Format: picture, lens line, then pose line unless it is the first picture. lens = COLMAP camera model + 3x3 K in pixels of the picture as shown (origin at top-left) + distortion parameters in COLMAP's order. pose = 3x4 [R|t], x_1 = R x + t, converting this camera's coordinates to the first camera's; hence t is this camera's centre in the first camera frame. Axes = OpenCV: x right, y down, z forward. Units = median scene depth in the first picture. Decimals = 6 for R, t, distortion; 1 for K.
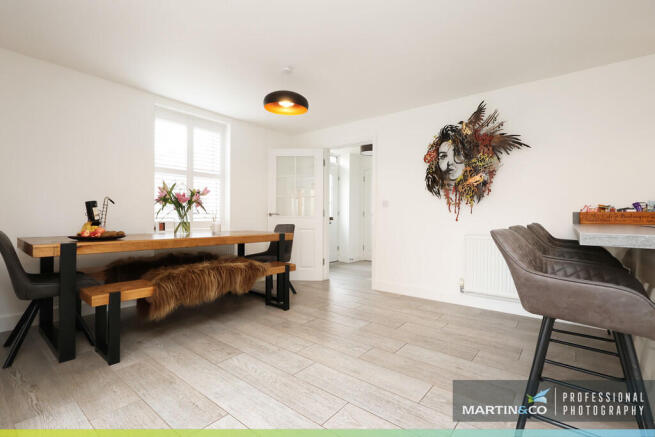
lens RADIAL K [[303.8, 0, 325.7], [0, 303.8, 213.9], [0, 0, 1]] dist [-0.001679, -0.000821]
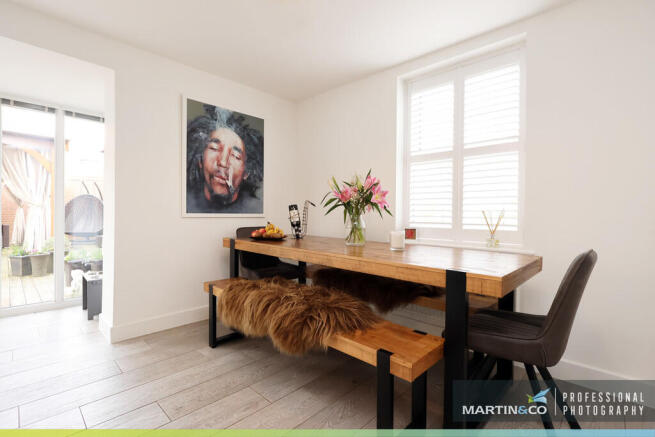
lens RADIAL K [[303.8, 0, 325.7], [0, 303.8, 213.9], [0, 0, 1]] dist [-0.001679, -0.000821]
pose [[-0.076478, 0.014254, -0.996969, 0.326479], [0.003259, 0.999896, 0.014046, -0.024911], [0.997066, -0.002175, -0.076517, 1.171318]]
